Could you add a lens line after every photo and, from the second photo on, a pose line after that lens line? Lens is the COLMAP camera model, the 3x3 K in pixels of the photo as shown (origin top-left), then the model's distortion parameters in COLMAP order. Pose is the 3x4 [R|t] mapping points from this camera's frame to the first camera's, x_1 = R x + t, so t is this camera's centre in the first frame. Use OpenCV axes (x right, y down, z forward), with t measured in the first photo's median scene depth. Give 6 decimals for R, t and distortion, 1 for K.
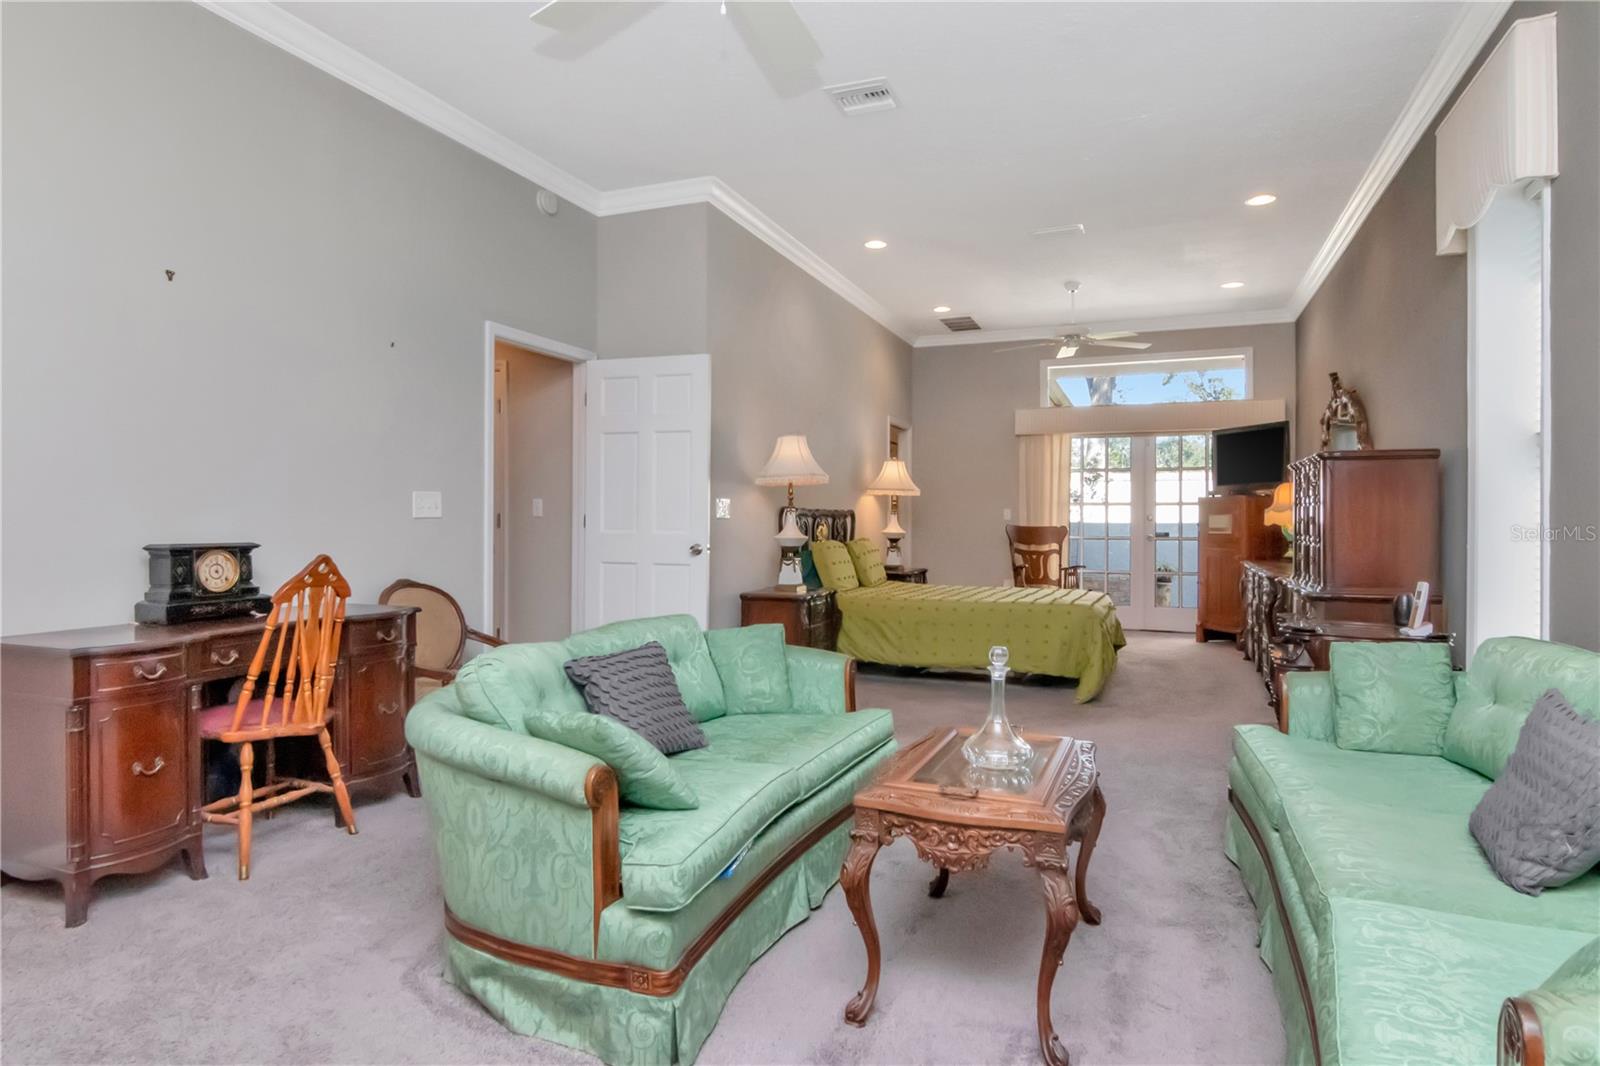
lens RADIAL K [[880.6, 0, 800.2], [0, 880.6, 531.3], [0, 0, 1]] dist [0.003140, 0.000230]
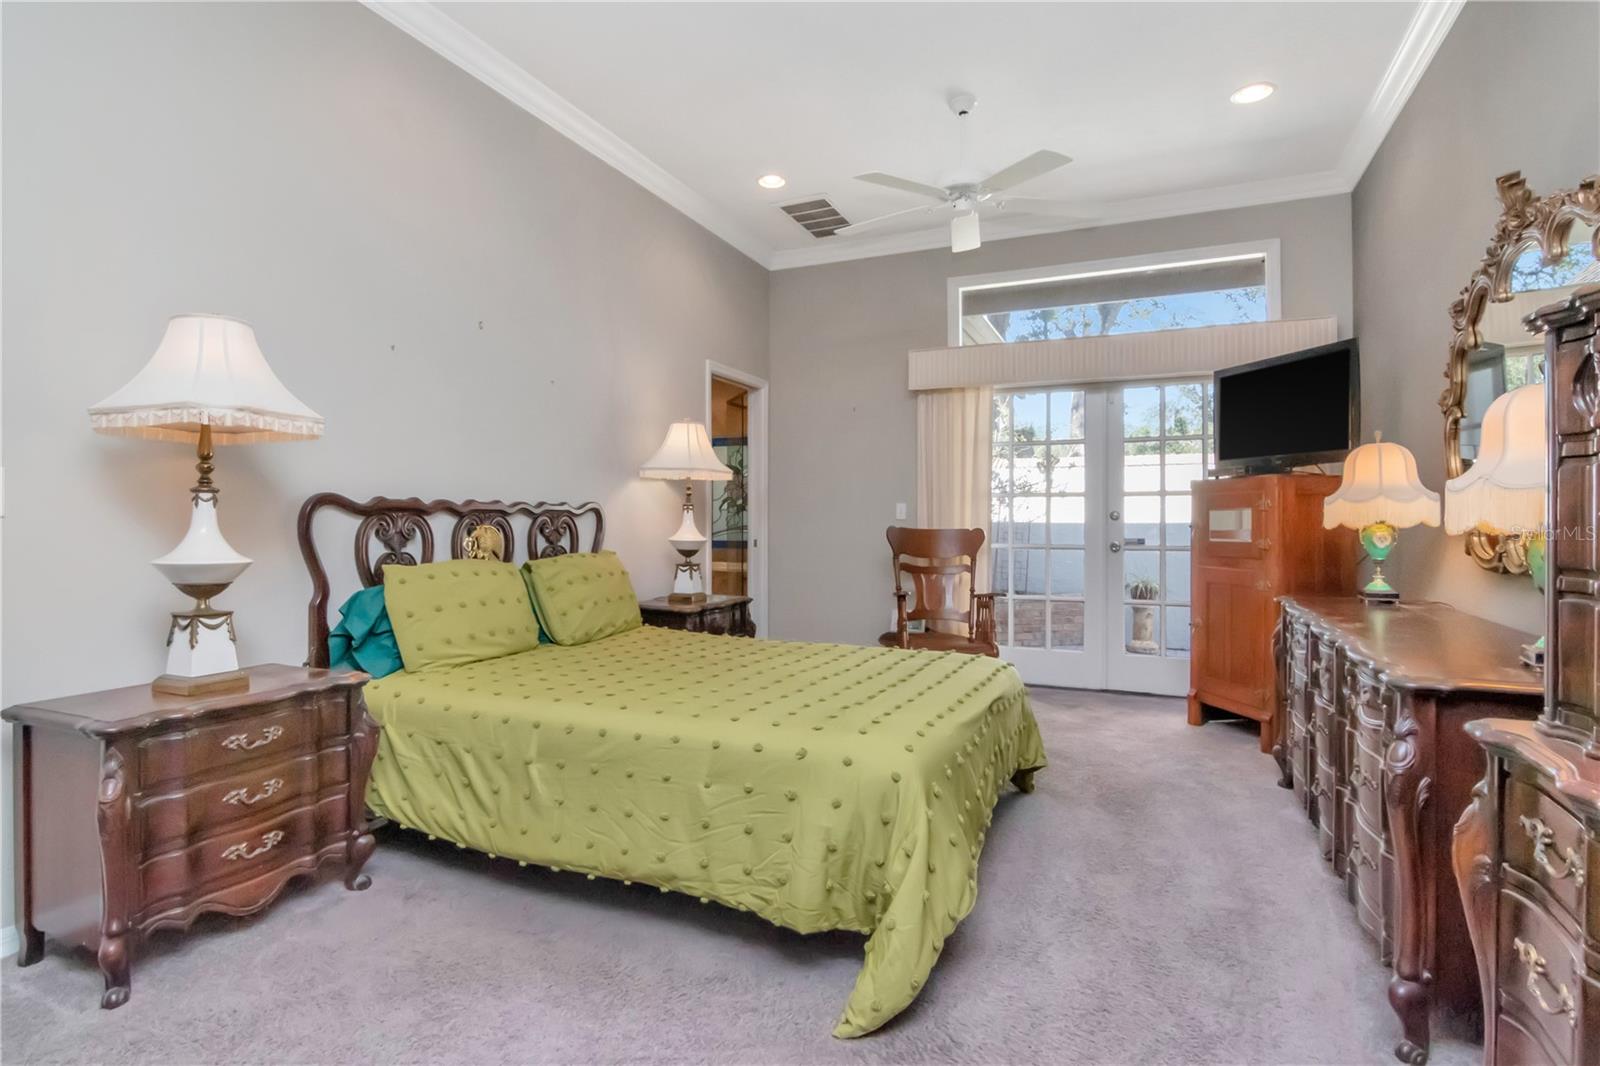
lens RADIAL K [[797.2, 0, 800.2], [0, 797.2, 525.6], [0, 0, 1]] dist [-0.003985, -0.000469]
pose [[0.999506, -0.002435, -0.031340, 0.195793], [0.002267, 0.999983, -0.005377, -0.005486], [0.031353, 0.005303, 0.999494, 0.433514]]
